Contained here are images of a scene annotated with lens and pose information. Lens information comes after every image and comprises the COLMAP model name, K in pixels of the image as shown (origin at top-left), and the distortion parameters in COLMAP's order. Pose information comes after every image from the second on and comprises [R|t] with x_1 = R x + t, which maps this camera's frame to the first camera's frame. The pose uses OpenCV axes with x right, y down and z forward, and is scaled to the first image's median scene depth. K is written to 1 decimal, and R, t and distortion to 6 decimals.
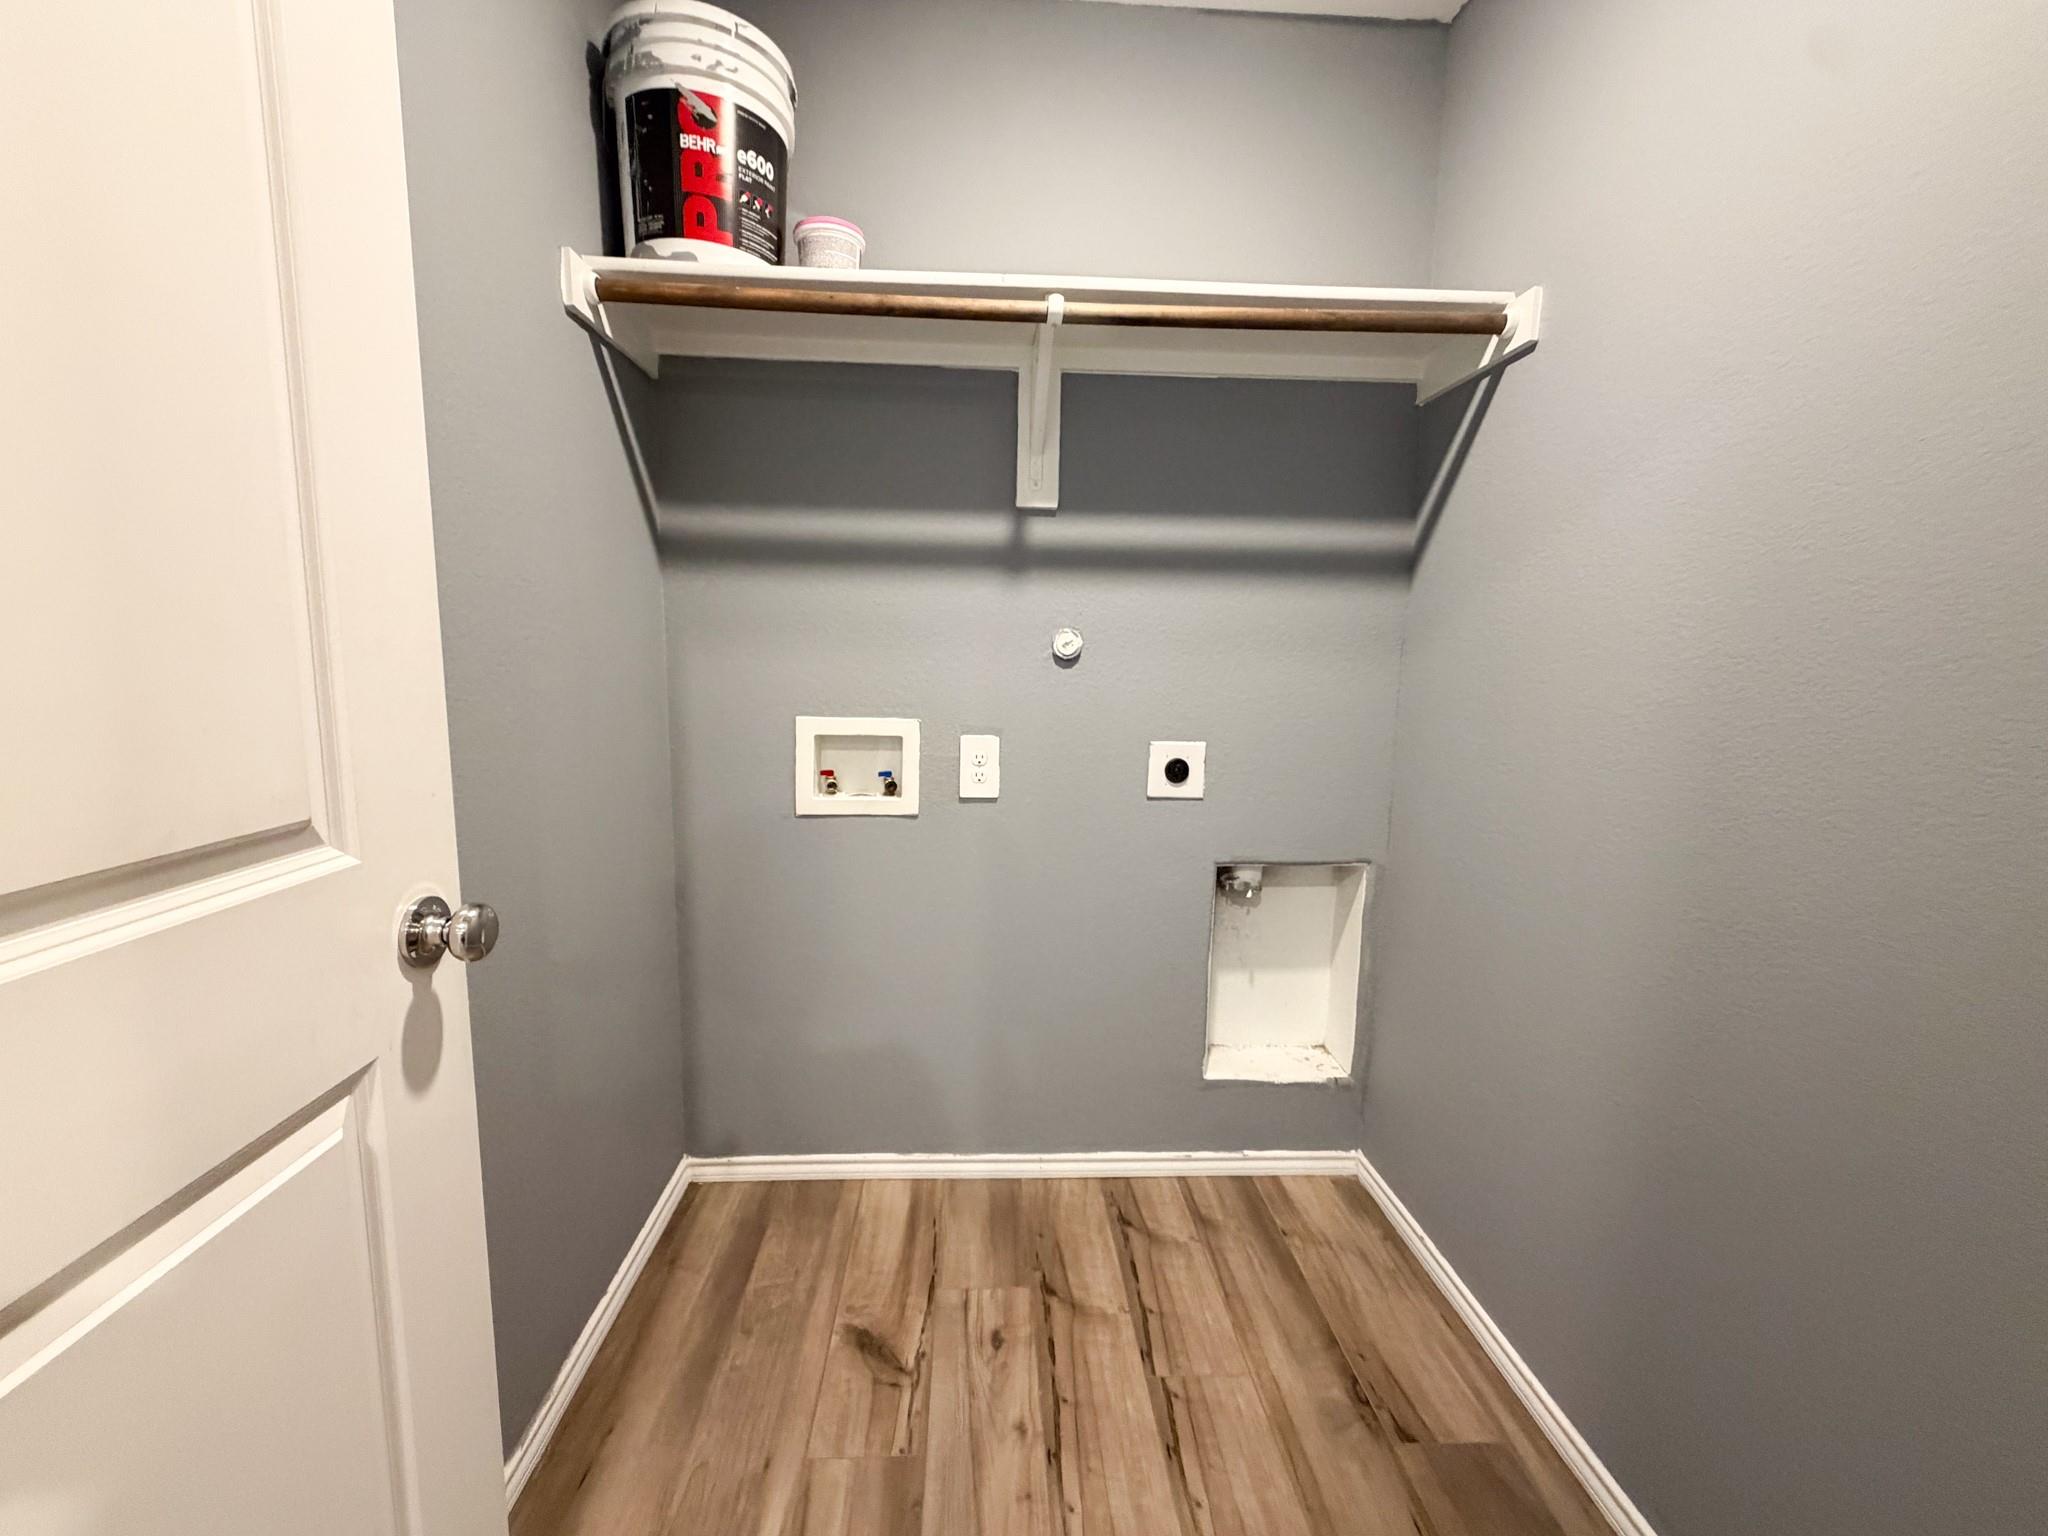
lens RADIAL K [[822.9, 0, 1017.0], [0, 822.9, 761.6], [0, 0, 1]] dist [0.000297, 0.000045]
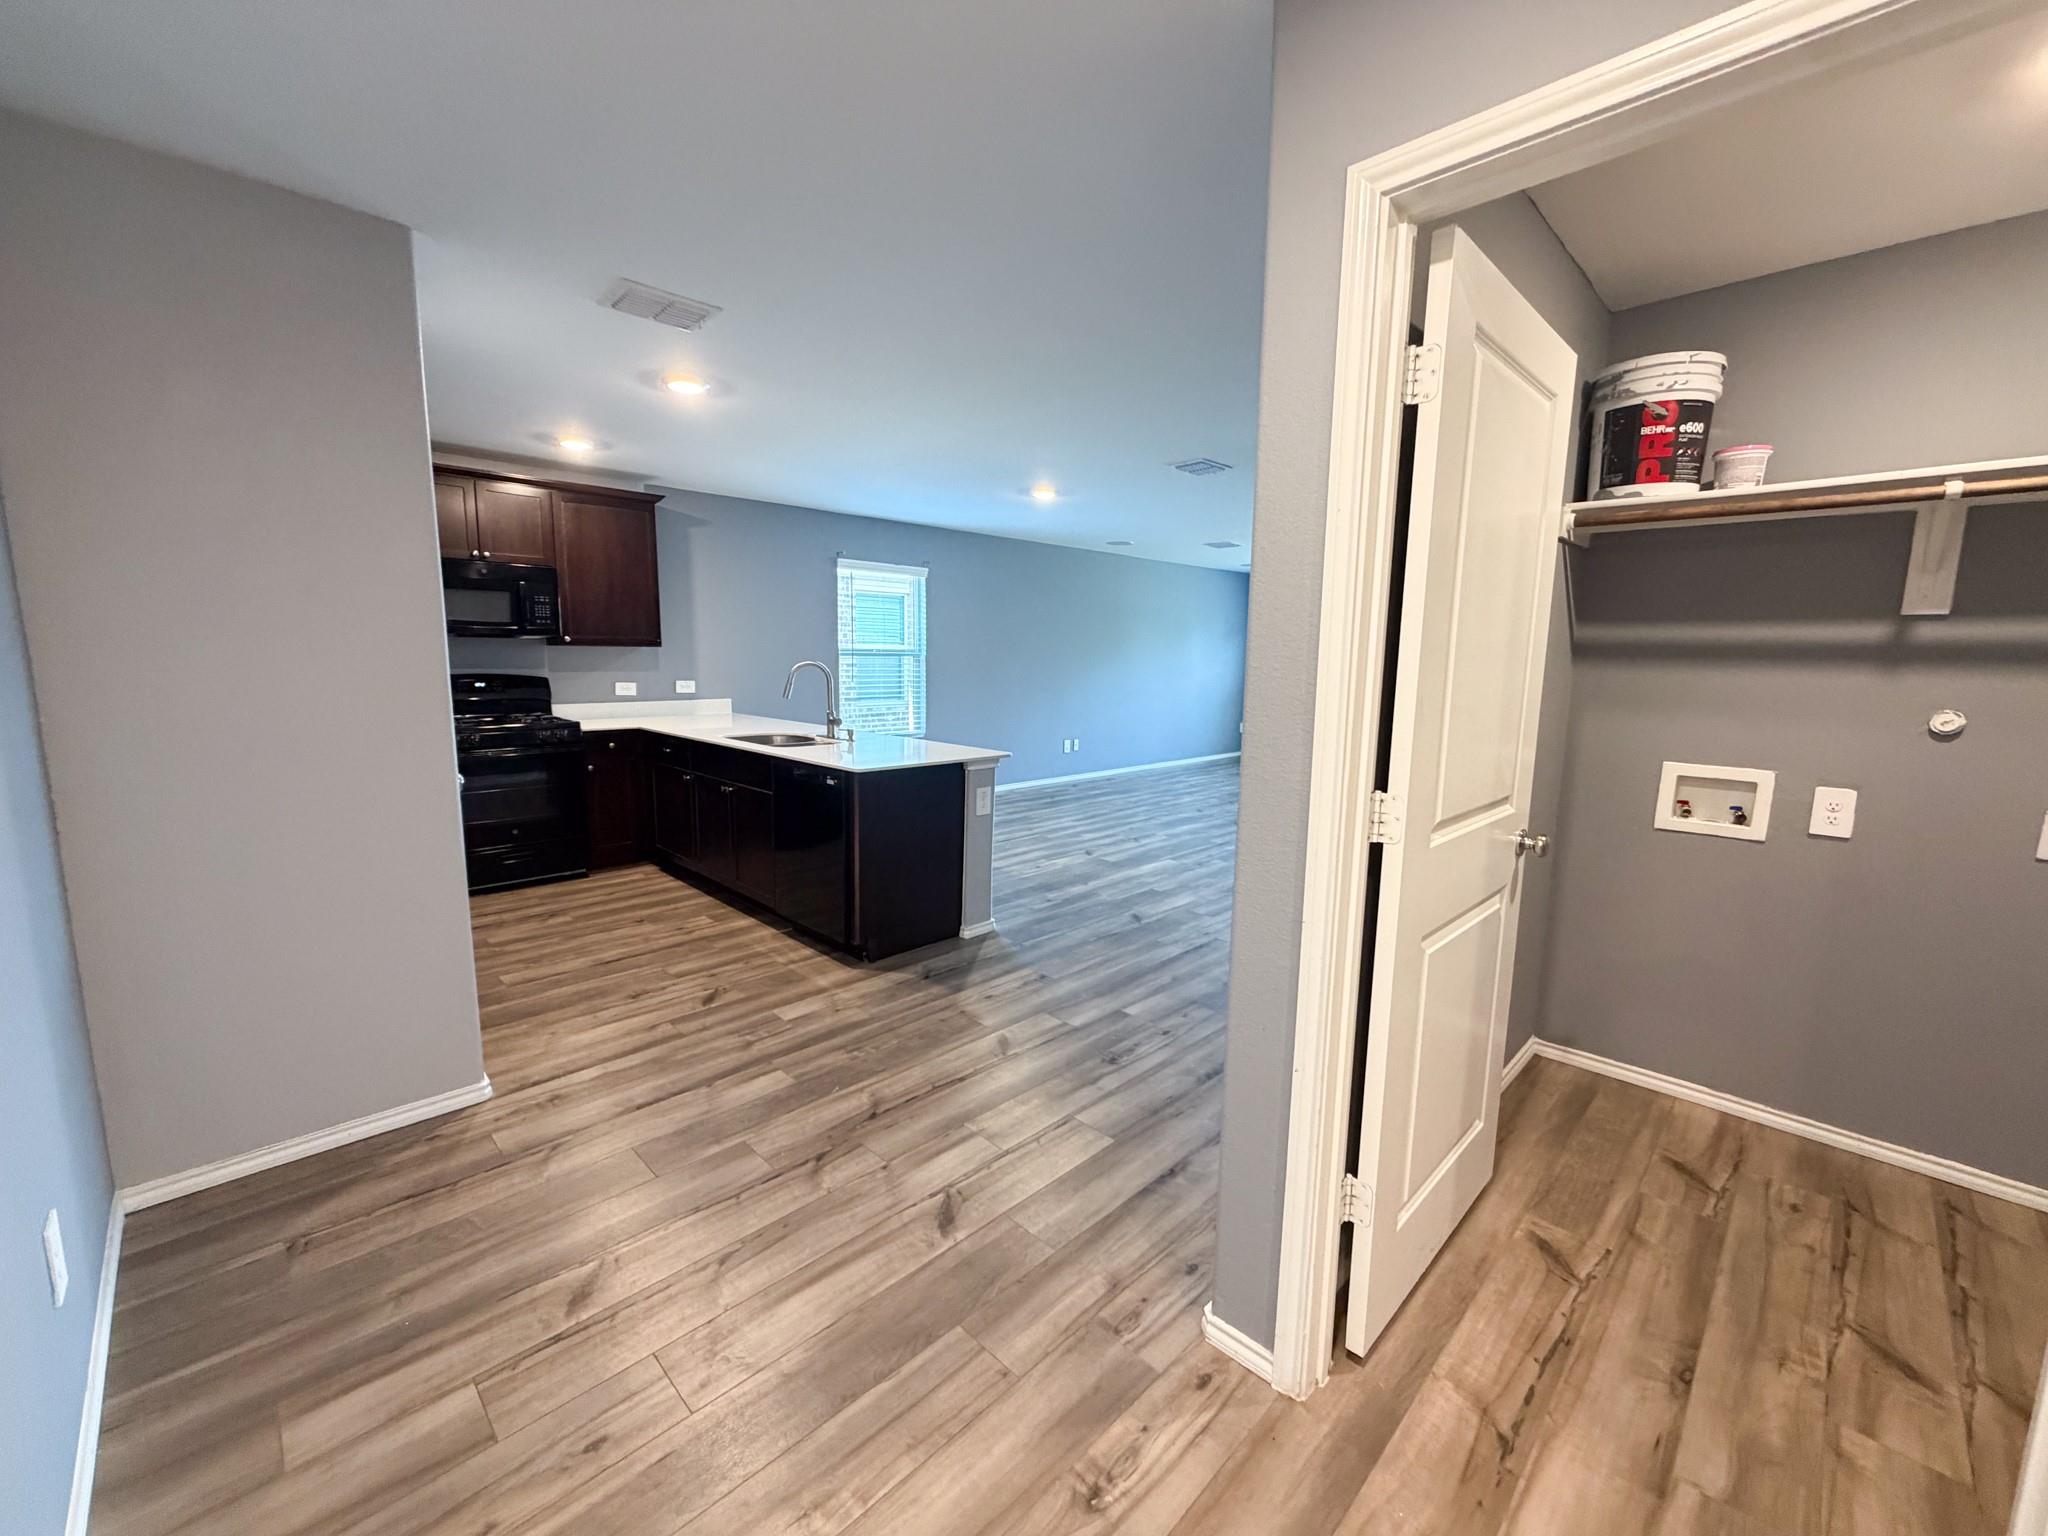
lens RADIAL K [[826.0, 0, 1015.7], [0, 826.0, 766.2], [0, 0, 1]] dist [-0.000279, 0.000260]
pose [[0.668070, 0.094291, -0.738100, 0.052542], [-0.100084, 0.994312, 0.036434, 0.016921], [0.737337, 0.049532, 0.673707, -0.914173]]
